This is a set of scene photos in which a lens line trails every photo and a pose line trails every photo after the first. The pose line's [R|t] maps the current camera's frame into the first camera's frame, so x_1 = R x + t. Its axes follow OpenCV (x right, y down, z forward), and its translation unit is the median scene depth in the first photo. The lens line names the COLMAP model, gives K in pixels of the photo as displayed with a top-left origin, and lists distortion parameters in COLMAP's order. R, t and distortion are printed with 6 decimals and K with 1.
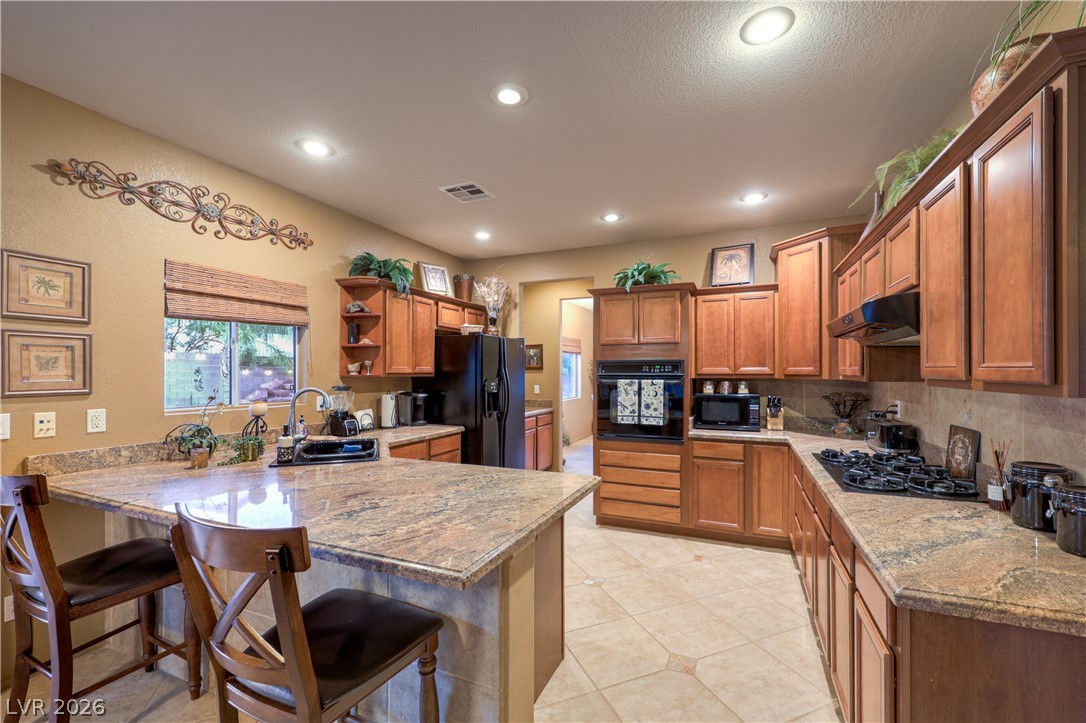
lens RADIAL K [[454.4, 0, 541.5], [0, 454.4, 370.6], [0, 0, 1]] dist [0.008003, 0.000488]
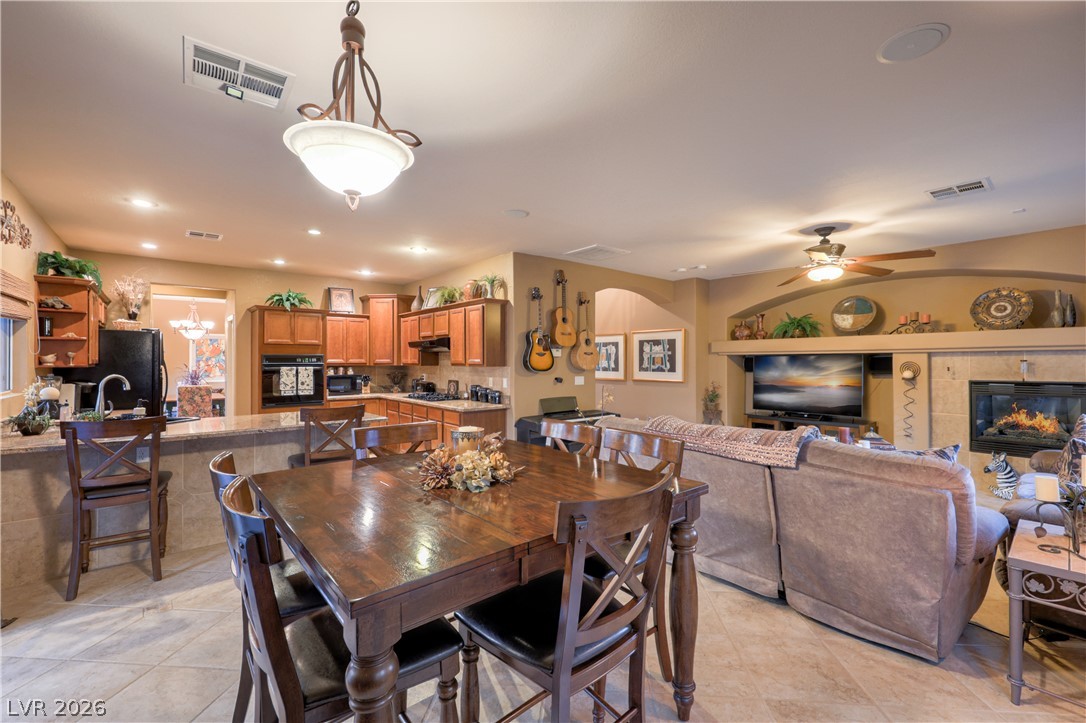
lens RADIAL K [[454.4, 0, 542.4], [0, 454.4, 361.0], [0, 0, 1]] dist [0.008003, 0.000488]
pose [[0.468273, 0.000600, 0.883584, -0.791427], [-0.000655, 1.000000, -0.000332, -0.000894], [-0.883584, -0.000423, 0.468273, -0.505035]]
